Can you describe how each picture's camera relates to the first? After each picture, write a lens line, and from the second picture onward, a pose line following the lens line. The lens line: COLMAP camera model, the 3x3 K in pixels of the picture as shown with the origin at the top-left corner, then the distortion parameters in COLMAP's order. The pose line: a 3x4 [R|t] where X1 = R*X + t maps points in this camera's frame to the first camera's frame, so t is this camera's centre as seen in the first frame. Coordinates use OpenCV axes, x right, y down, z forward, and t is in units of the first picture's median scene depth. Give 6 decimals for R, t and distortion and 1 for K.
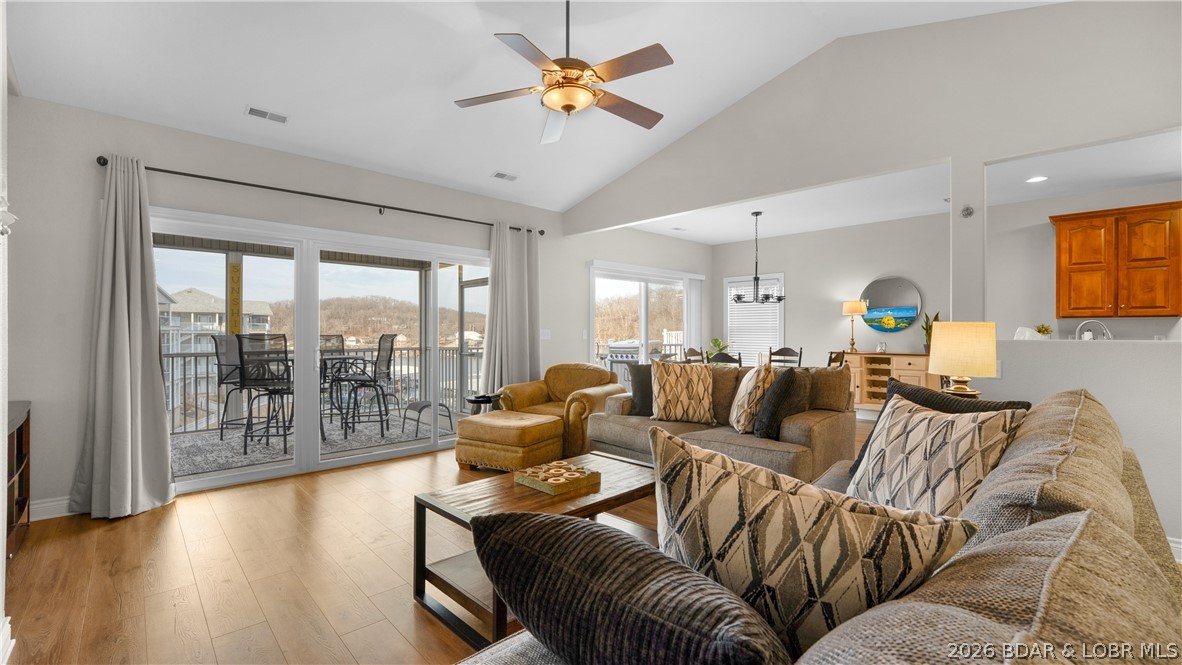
lens RADIAL K [[492.0, 0, 591.6], [0, 492.0, 331.3], [0, 0, 1]] dist [-0.028870, 0.003722]
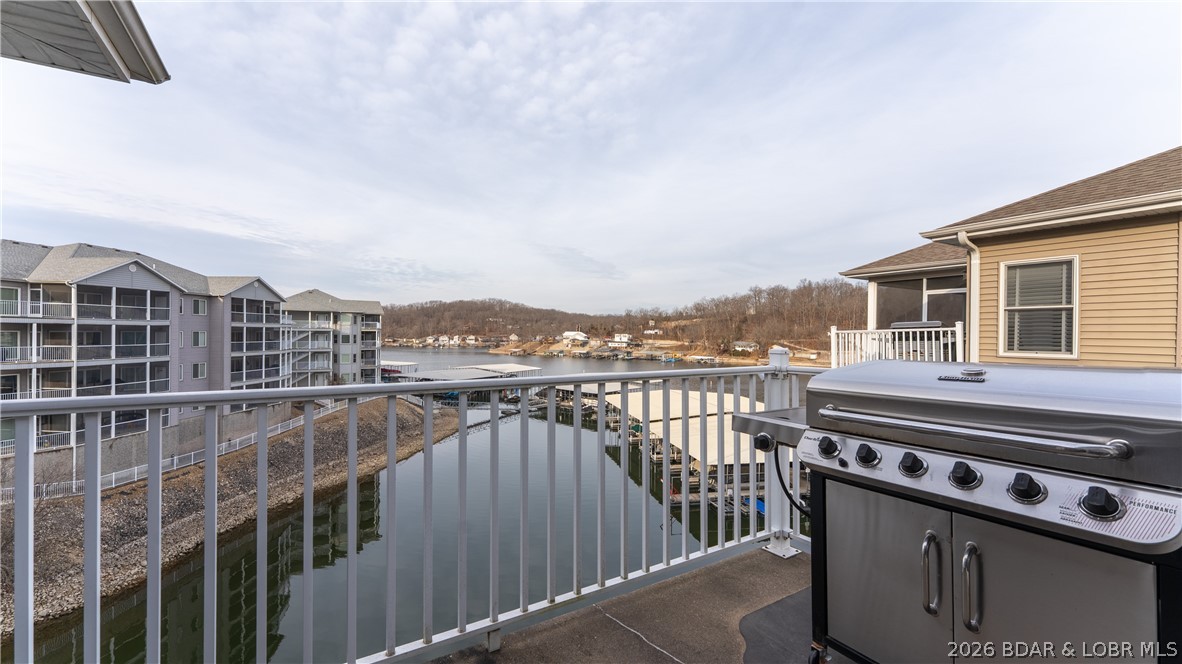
lens RADIAL K [[492.0, 0, 588.9], [0, 492.0, 333.4], [0, 0, 1]] dist [-0.028870, 0.003722]
pose [[0.974377, 0.010160, -0.224693, -0.000713], [-0.009868, 0.999948, 0.002423, 0.001082], [0.224706, -0.000144, 0.974427, 0.102542]]
